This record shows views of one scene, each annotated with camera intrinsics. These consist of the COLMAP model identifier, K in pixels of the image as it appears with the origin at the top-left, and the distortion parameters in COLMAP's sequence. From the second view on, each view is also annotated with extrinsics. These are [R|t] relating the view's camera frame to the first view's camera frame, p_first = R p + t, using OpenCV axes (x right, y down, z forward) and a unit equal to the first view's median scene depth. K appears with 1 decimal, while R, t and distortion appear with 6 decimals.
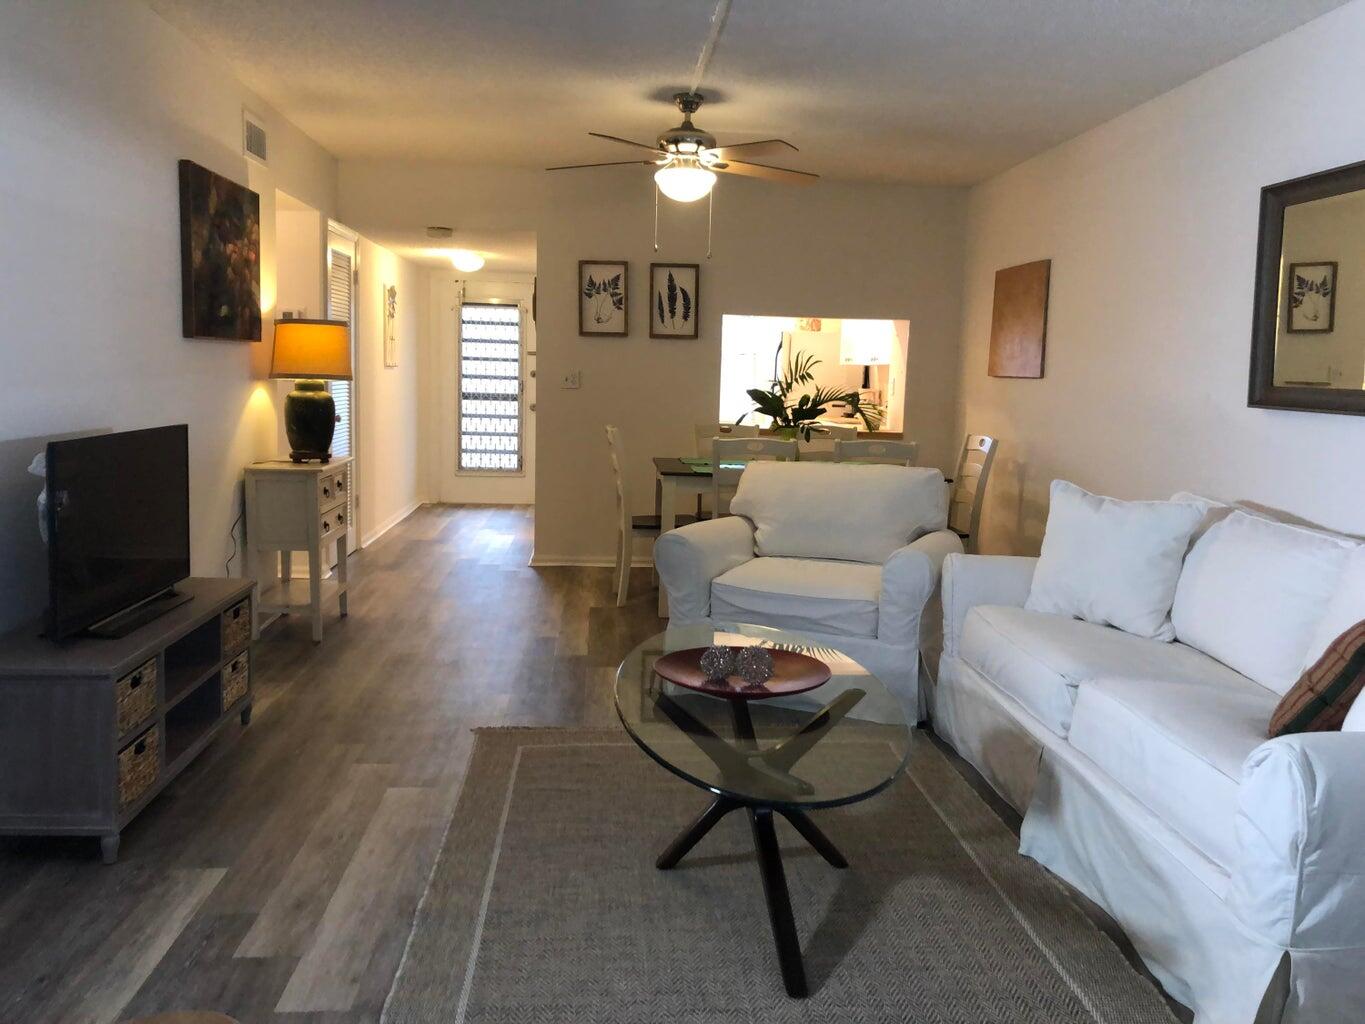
lens RADIAL K [[1139.2, 0, 682.5], [0, 1139.2, 512.0], [0, 0, 1]] dist [0.115515, -0.330955]
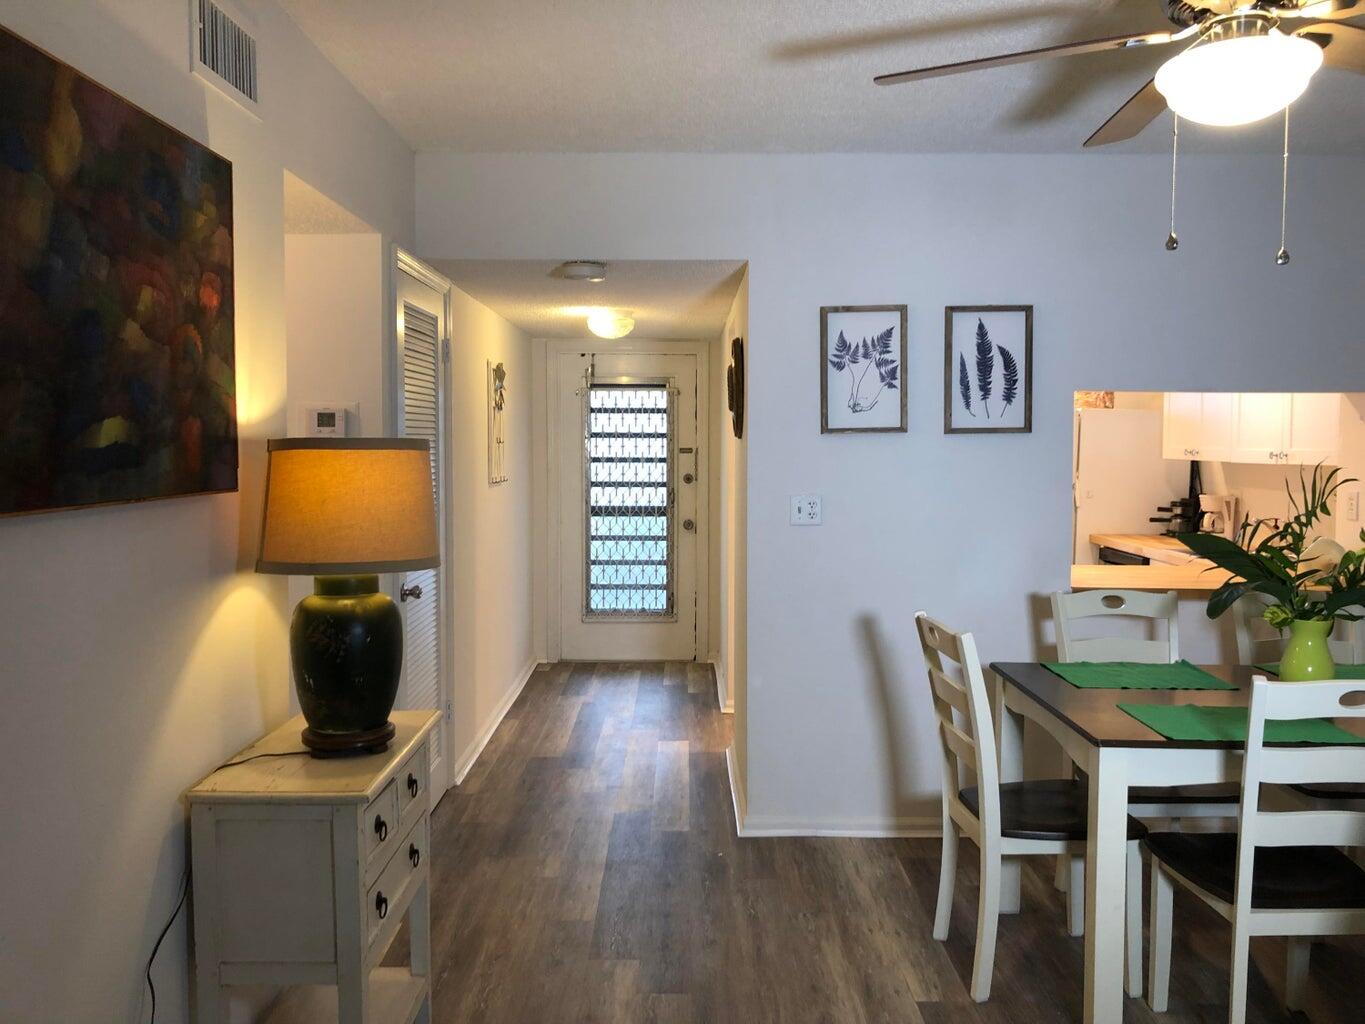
lens RADIAL K [[1139.2, 0, 682.5], [0, 1139.2, 512.0], [0, 0, 1]] dist [0.115515, -0.330955]
pose [[0.997021, -0.022148, -0.073886, -0.098457], [0.017530, 0.997886, -0.062575, -0.066326], [0.075116, 0.061094, 0.995302, 0.347767]]
